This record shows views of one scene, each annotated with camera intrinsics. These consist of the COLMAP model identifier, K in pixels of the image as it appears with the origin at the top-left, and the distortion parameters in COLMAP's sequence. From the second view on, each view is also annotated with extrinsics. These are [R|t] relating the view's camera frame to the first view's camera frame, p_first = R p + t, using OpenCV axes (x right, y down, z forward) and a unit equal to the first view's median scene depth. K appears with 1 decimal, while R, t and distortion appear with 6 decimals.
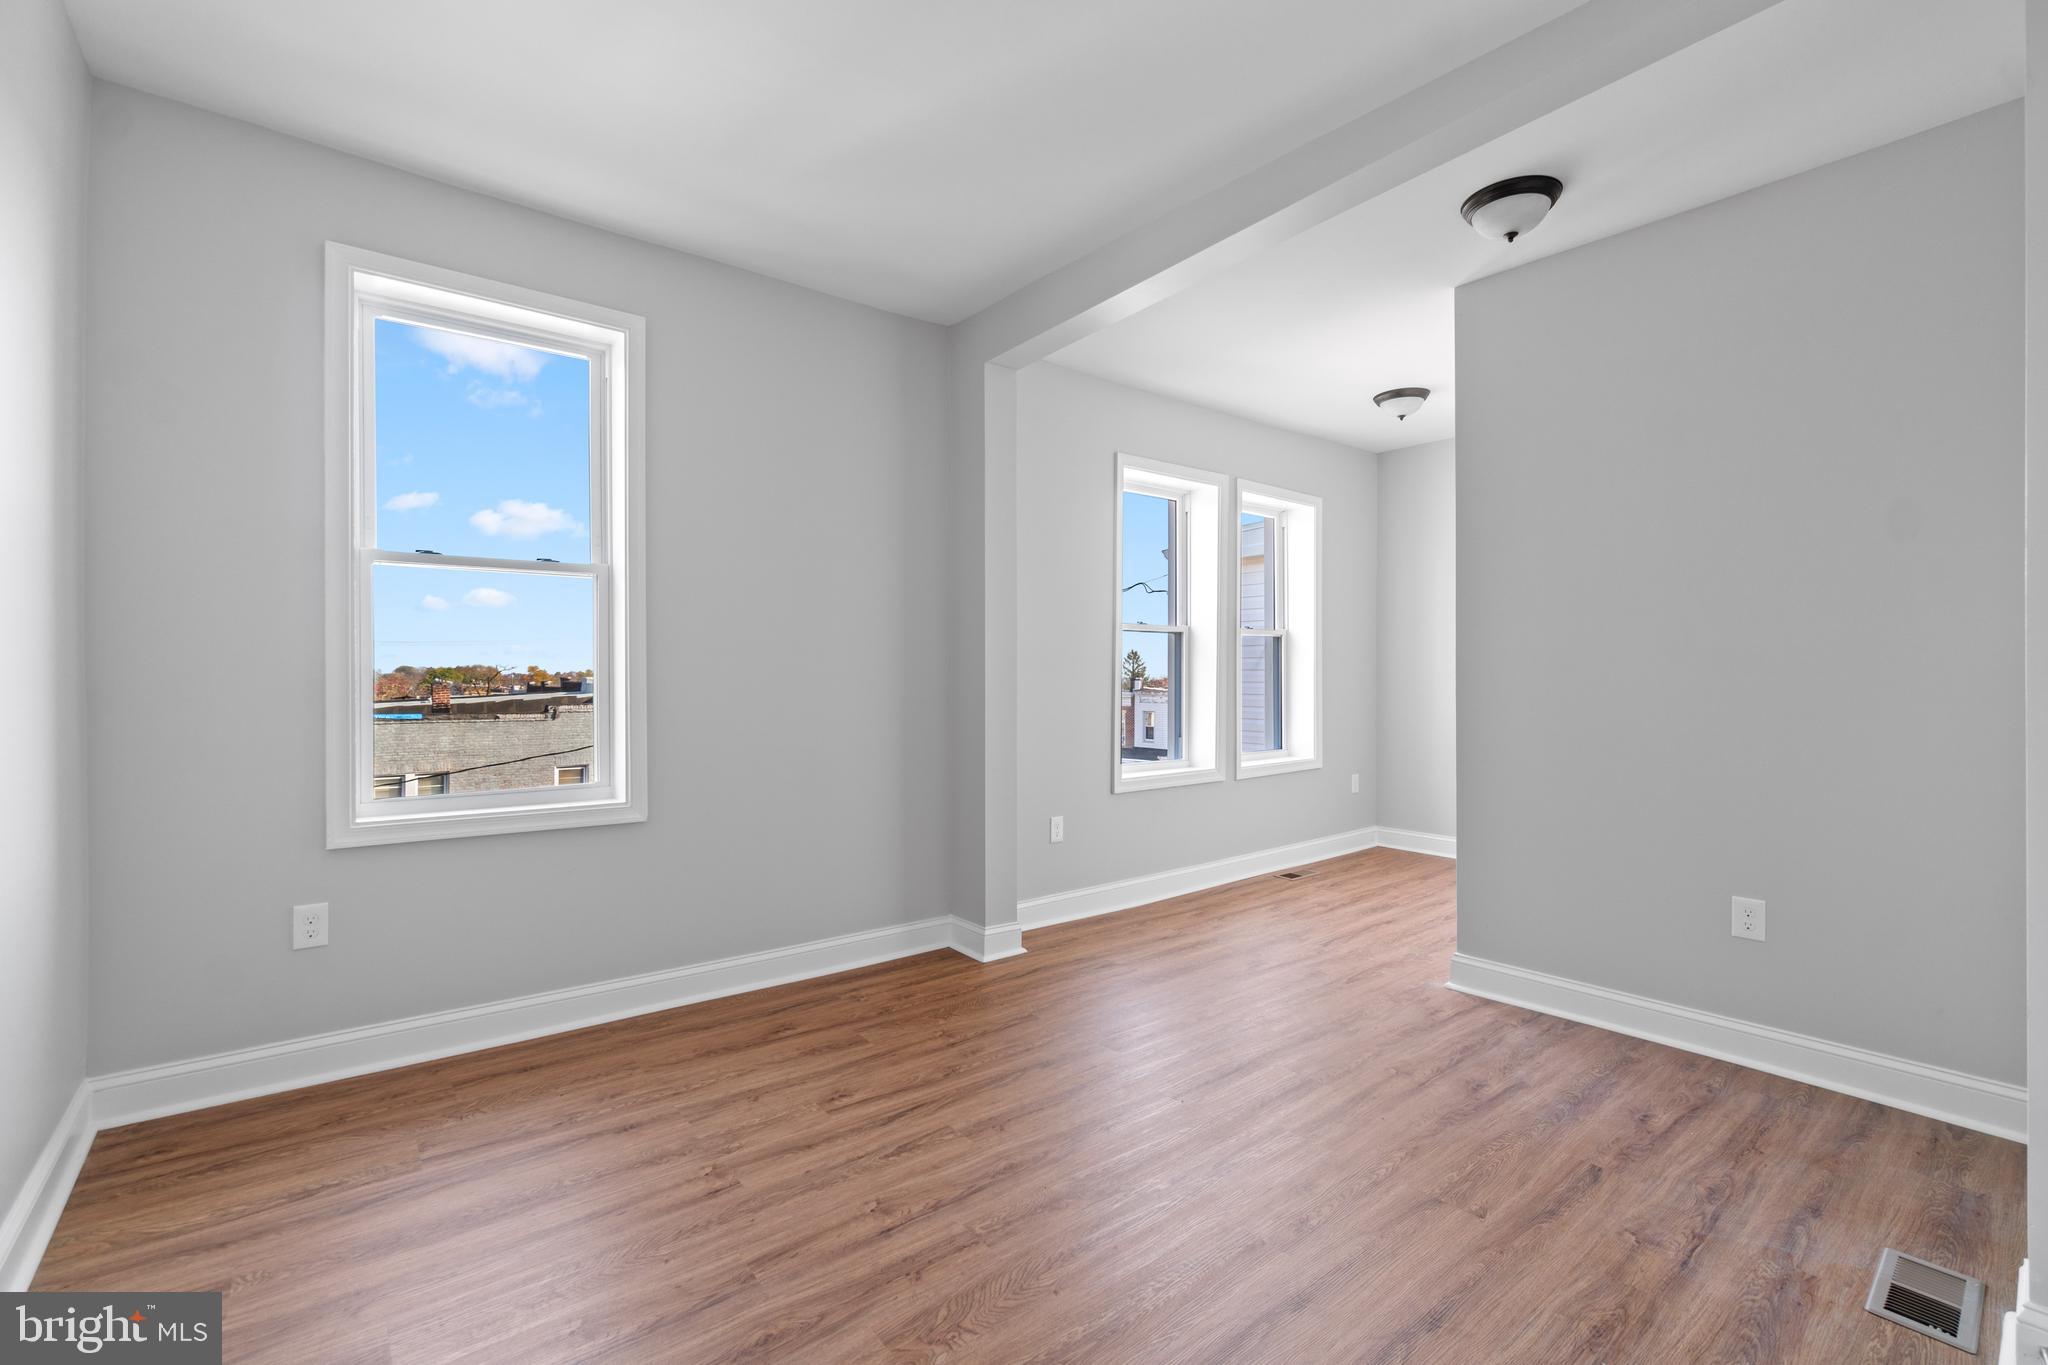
lens RADIAL K [[888.6, 0, 1009.1], [0, 888.6, 674.0], [0, 0, 1]] dist [0.001853, 0.001553]
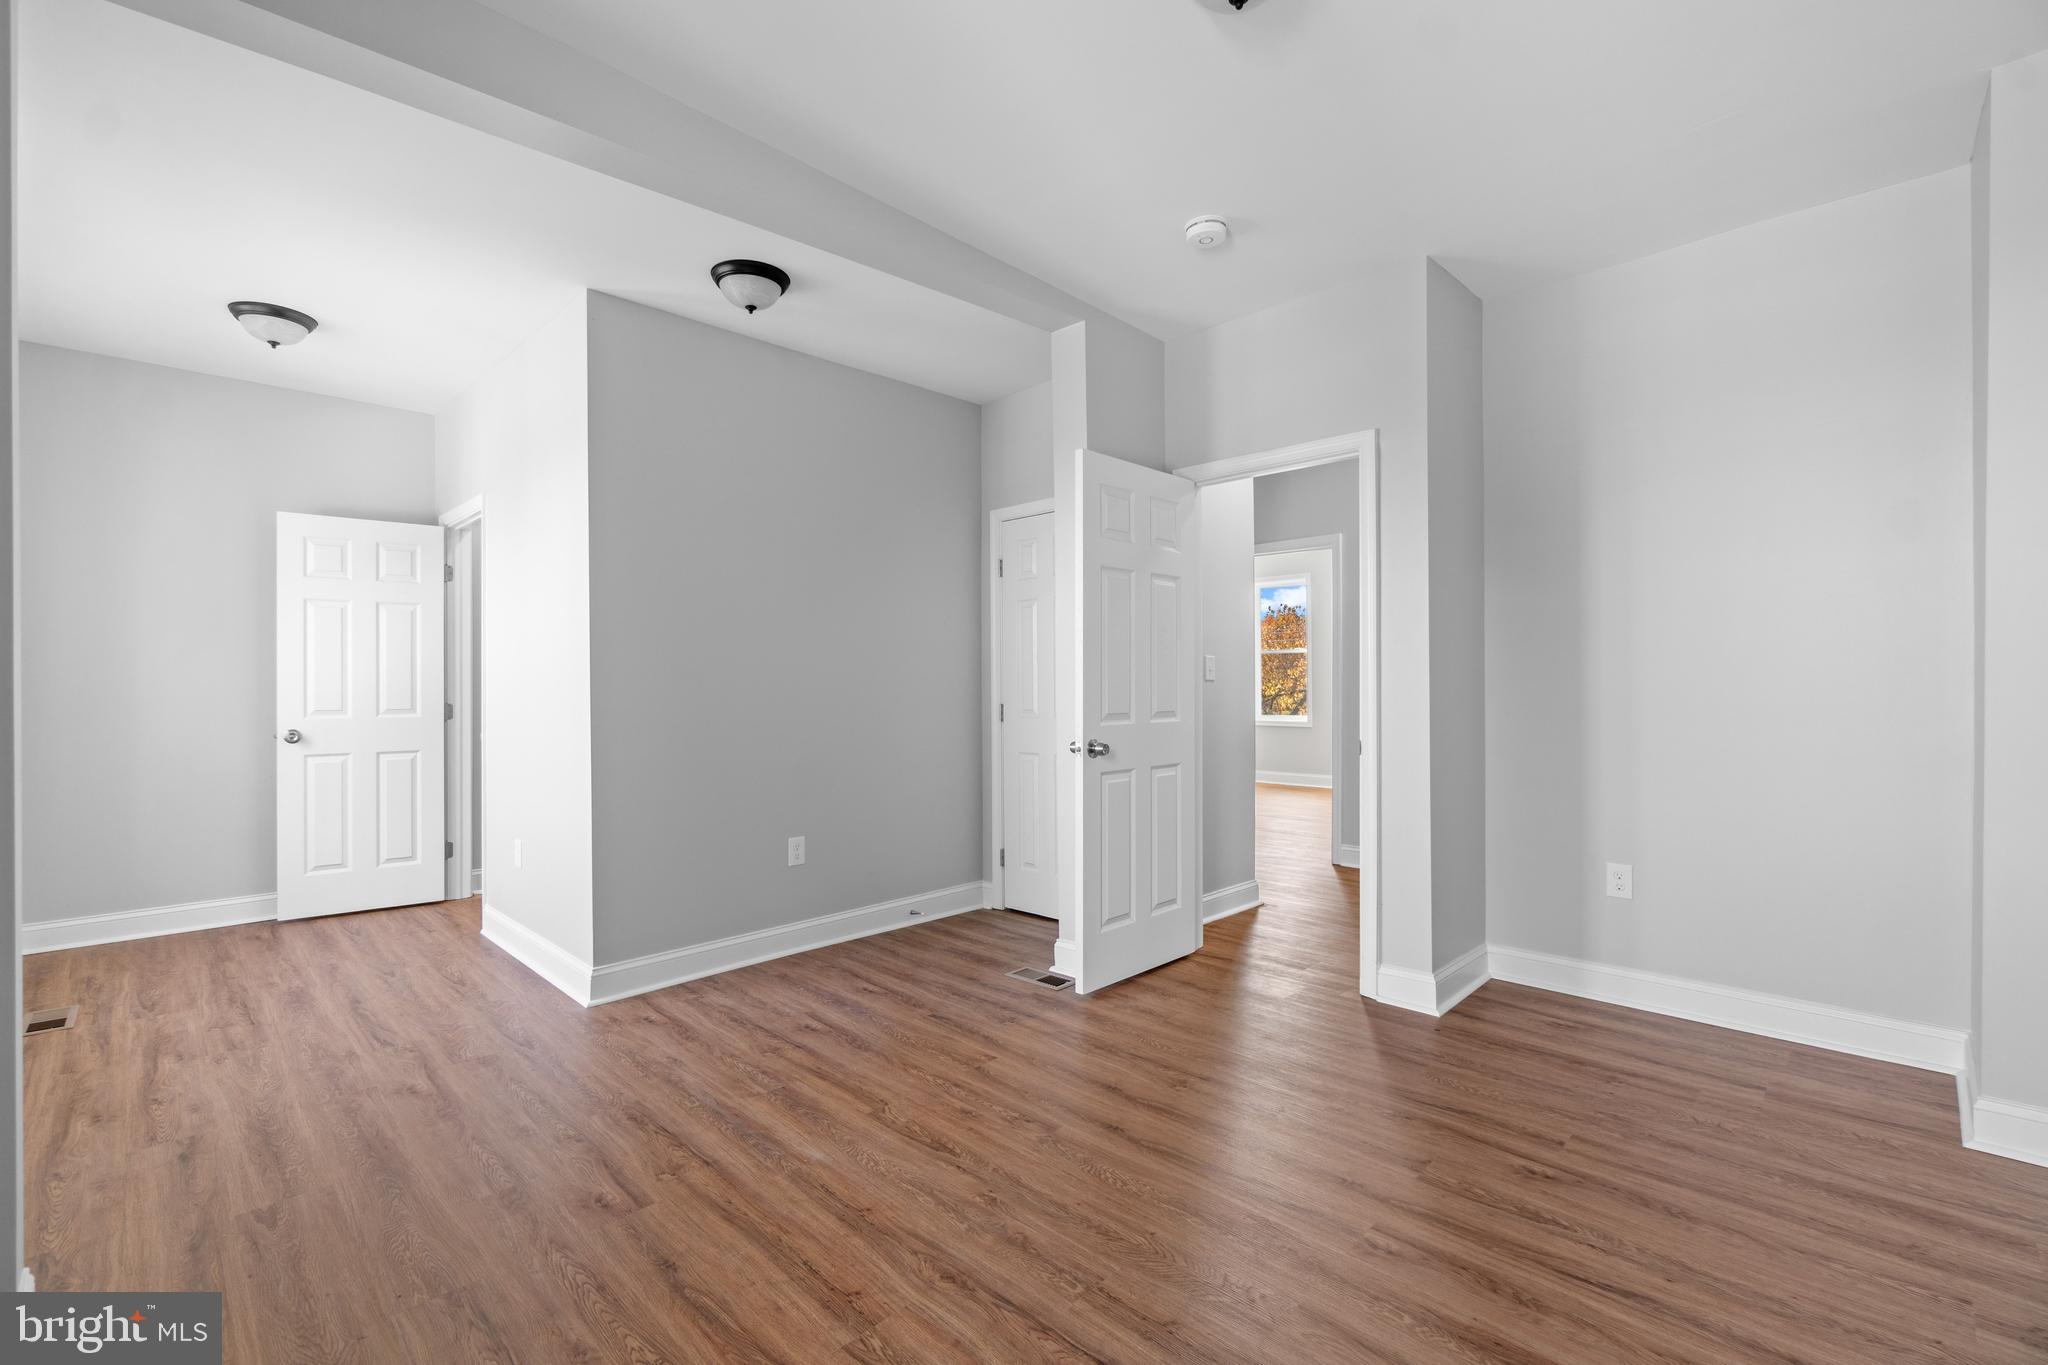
lens RADIAL K [[888.6, 0, 1004.8], [0, 888.6, 688.5], [0, 0, 1]] dist [0.001853, 0.001553]
pose [[-0.100075, -0.007030, 0.994955, -0.664468], [0.004581, 0.999961, 0.007526, -0.000082], [-0.994969, 0.005311, -0.100039, 0.829337]]
